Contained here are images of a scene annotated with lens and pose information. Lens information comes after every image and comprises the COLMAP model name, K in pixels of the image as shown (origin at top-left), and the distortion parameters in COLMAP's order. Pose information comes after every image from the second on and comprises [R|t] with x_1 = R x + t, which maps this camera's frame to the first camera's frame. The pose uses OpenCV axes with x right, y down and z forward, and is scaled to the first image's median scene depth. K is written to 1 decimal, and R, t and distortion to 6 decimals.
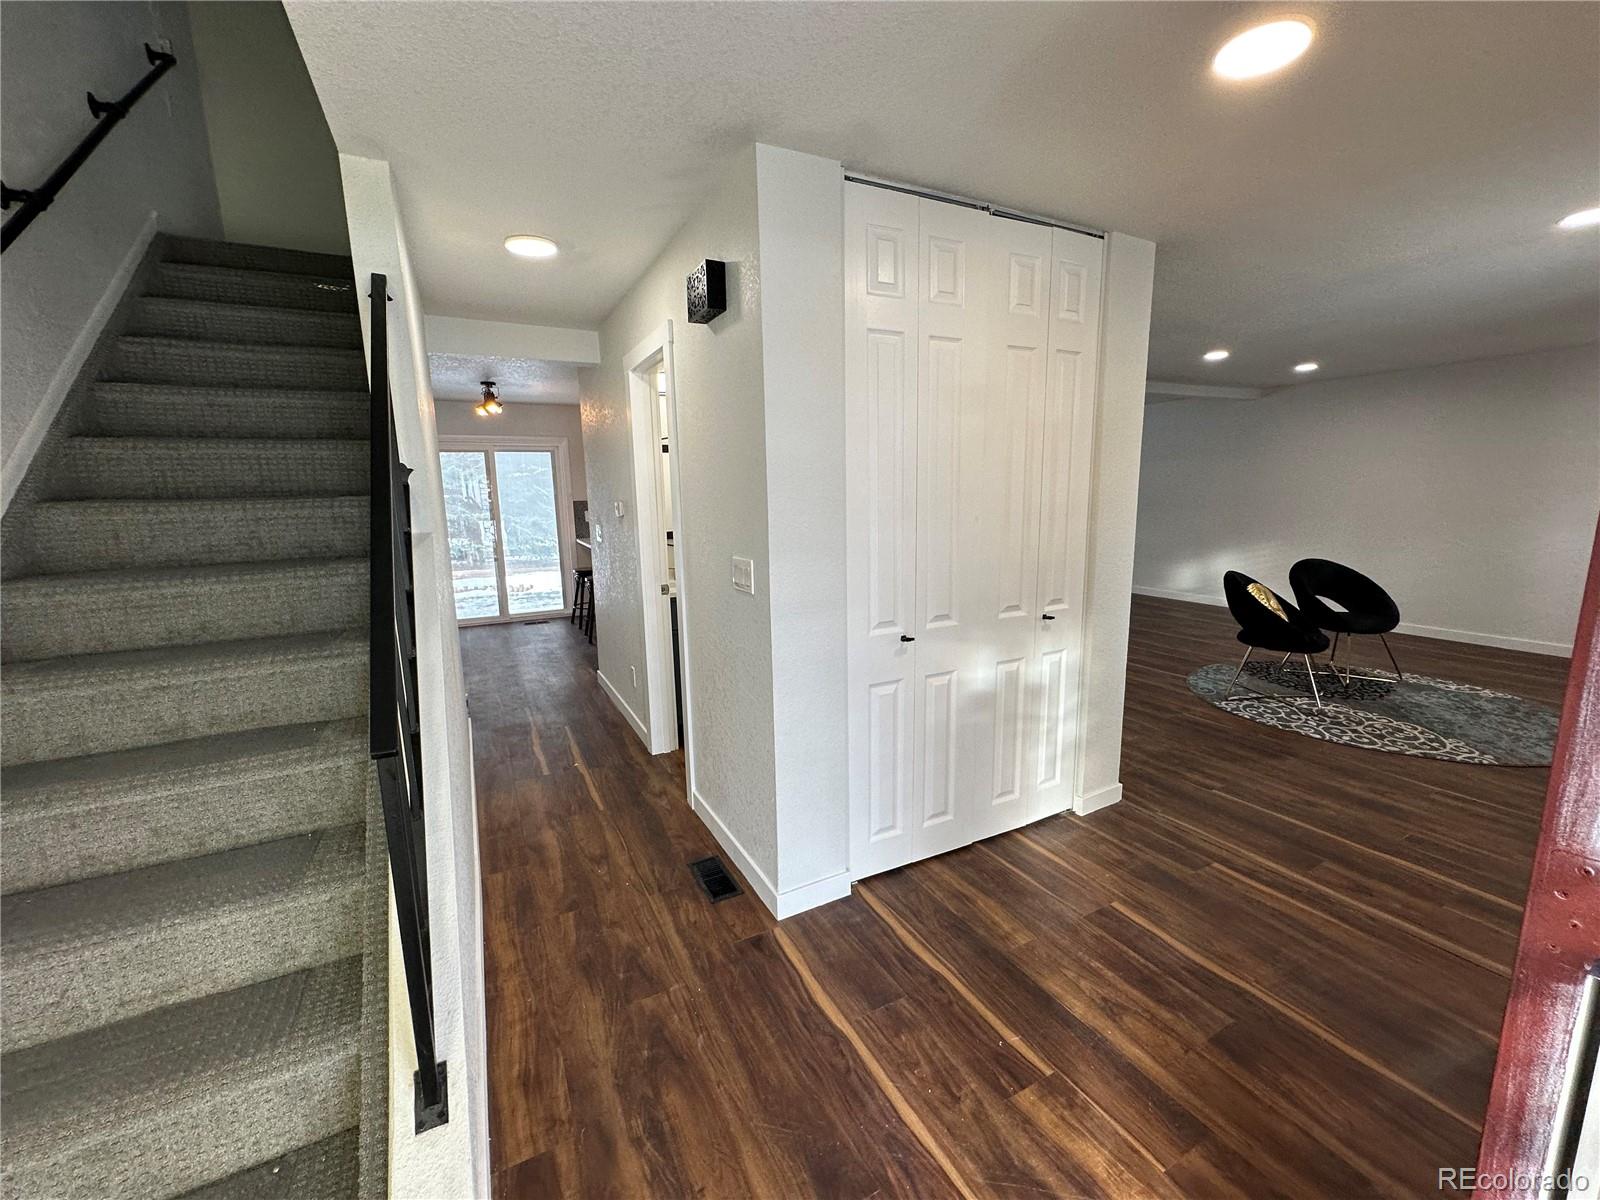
lens RADIAL K [[639.9, 0, 799.3], [0, 639.9, 600.0], [0, 0, 1]] dist [-0.004233, -0.000207]
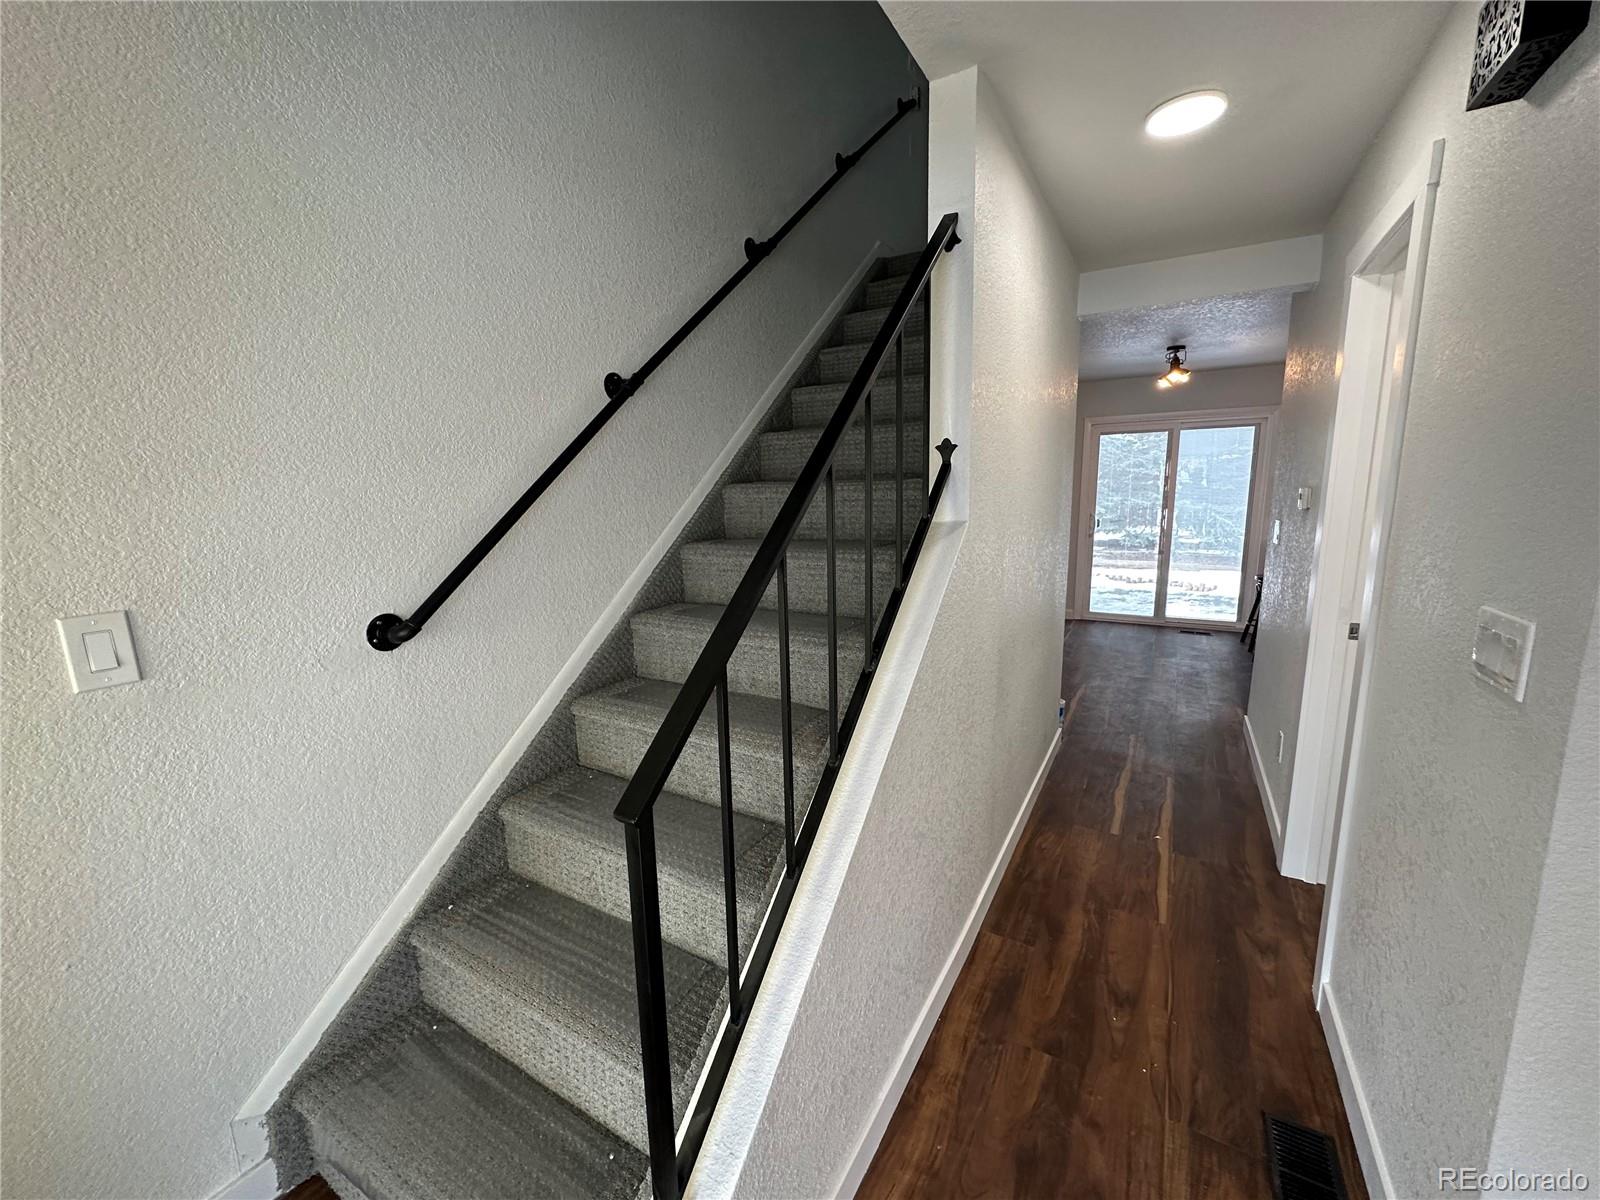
lens RADIAL K [[639.9, 0, 796.0], [0, 639.9, 600.6], [0, 0, 1]] dist [-0.004233, -0.000207]
pose [[0.530729, 0.151747, -0.833846, 0.009129], [-0.134334, 0.986466, 0.094020, -0.031765], [0.836828, 0.062114, 0.543930, 0.228277]]
